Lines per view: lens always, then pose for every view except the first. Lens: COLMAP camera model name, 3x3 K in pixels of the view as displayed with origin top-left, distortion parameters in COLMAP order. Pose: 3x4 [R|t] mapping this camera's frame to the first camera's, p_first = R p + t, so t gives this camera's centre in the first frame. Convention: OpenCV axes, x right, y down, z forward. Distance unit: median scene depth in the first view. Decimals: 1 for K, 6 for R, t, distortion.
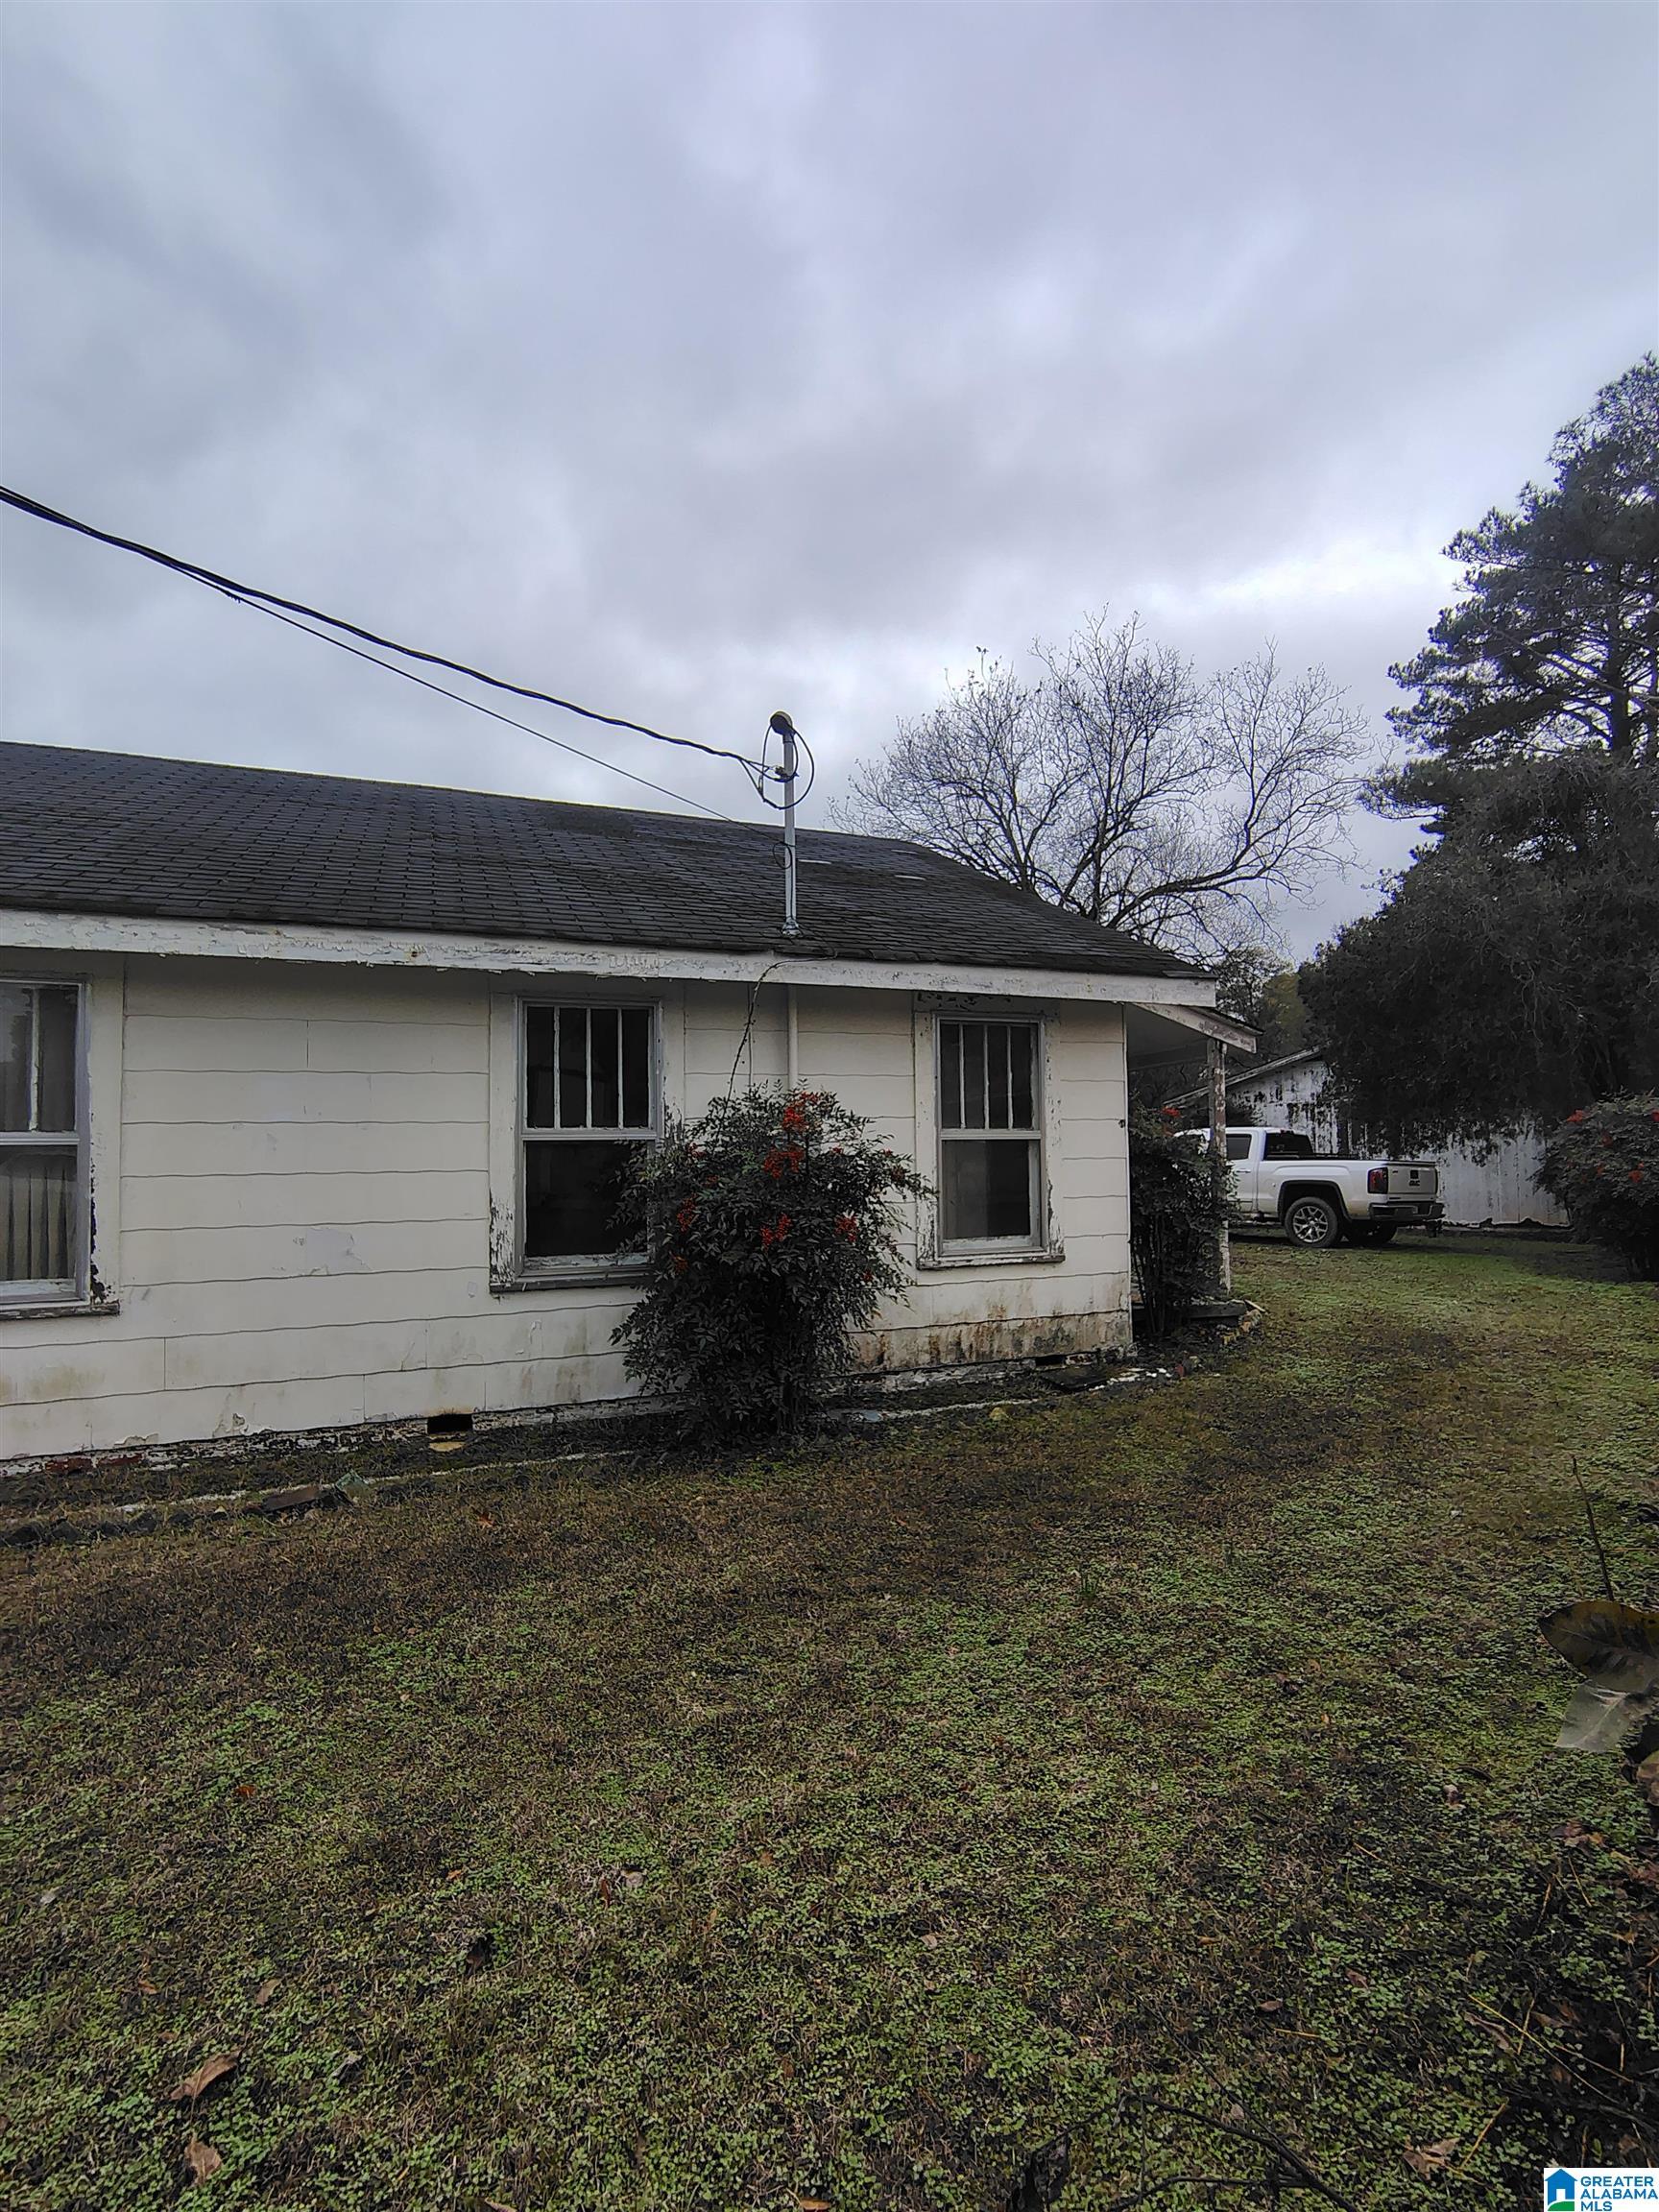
lens RADIAL K [[1027.2, 0, 835.5], [0, 1027.2, 1093.7], [0, 0, 1]] dist [-0.019314, 0.017287]
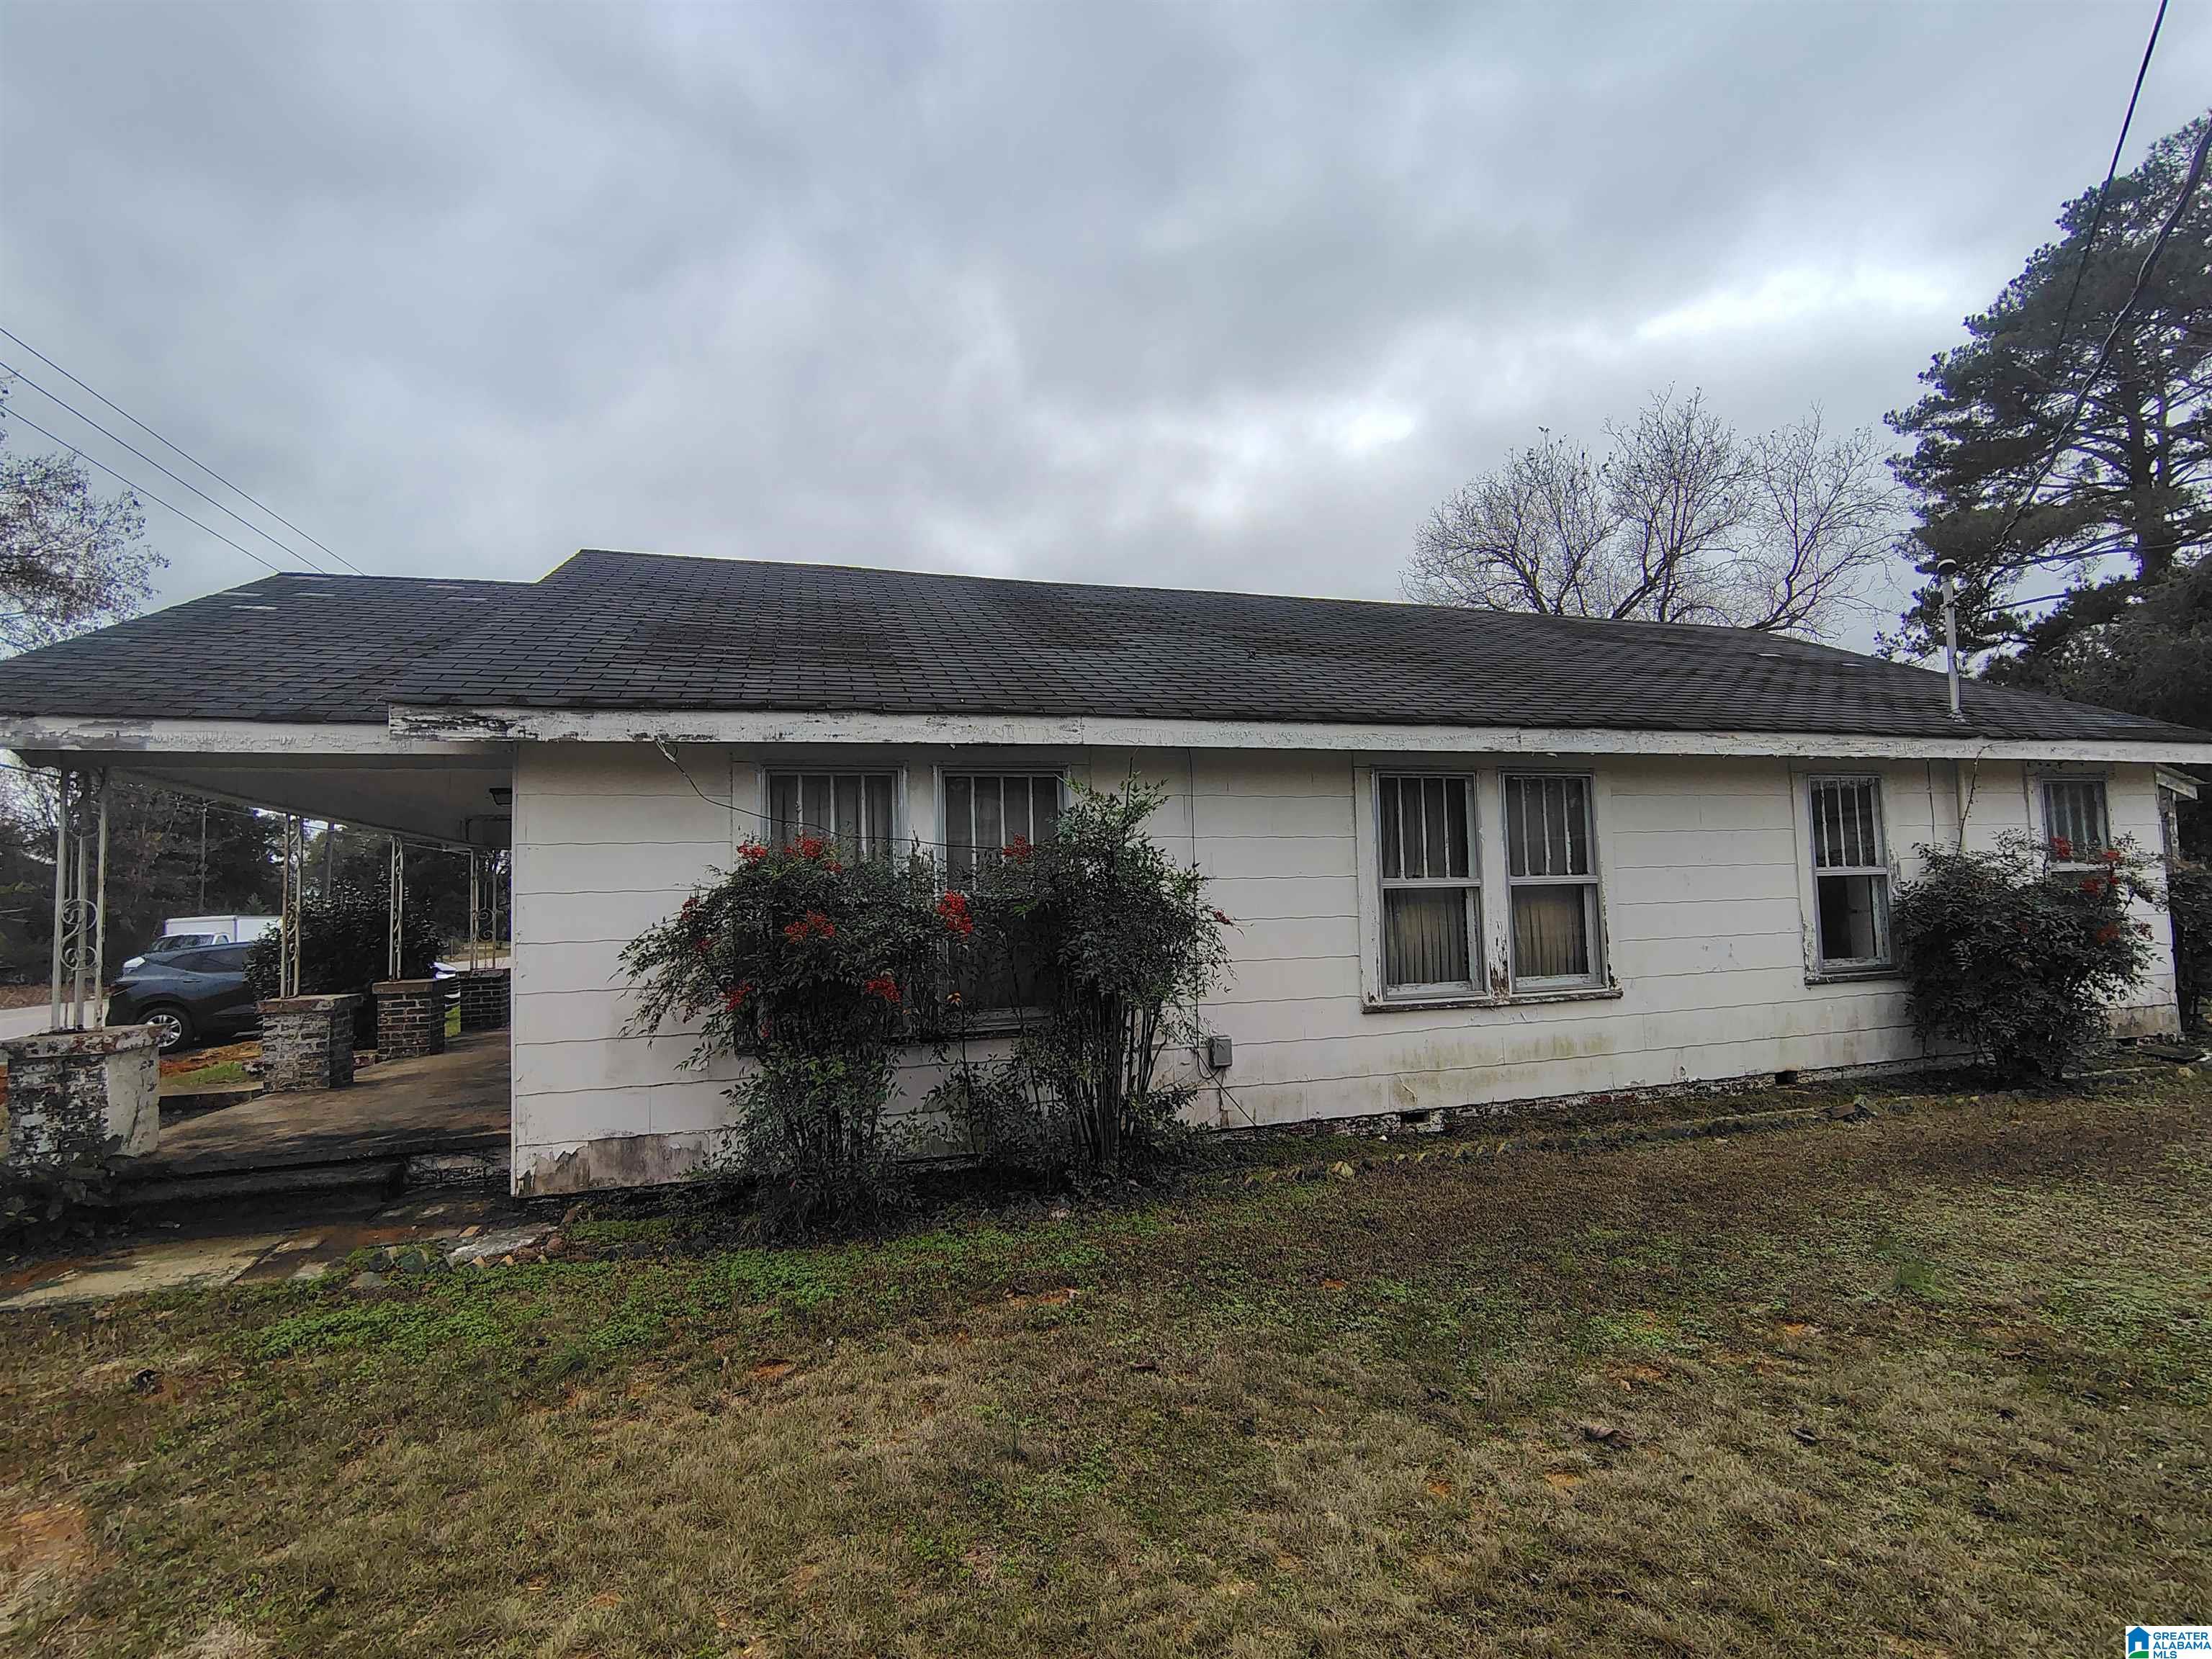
lens RADIAL K [[1027.2, 0, 1106.0], [0, 1027.2, 829.5], [0, 0, 1]] dist [-0.019314, 0.017287]
pose [[0.997016, -0.022971, -0.073699, -0.226343], [0.021699, 0.999602, -0.018015, -0.002771], [0.074083, 0.016362, 0.997118, -0.090425]]
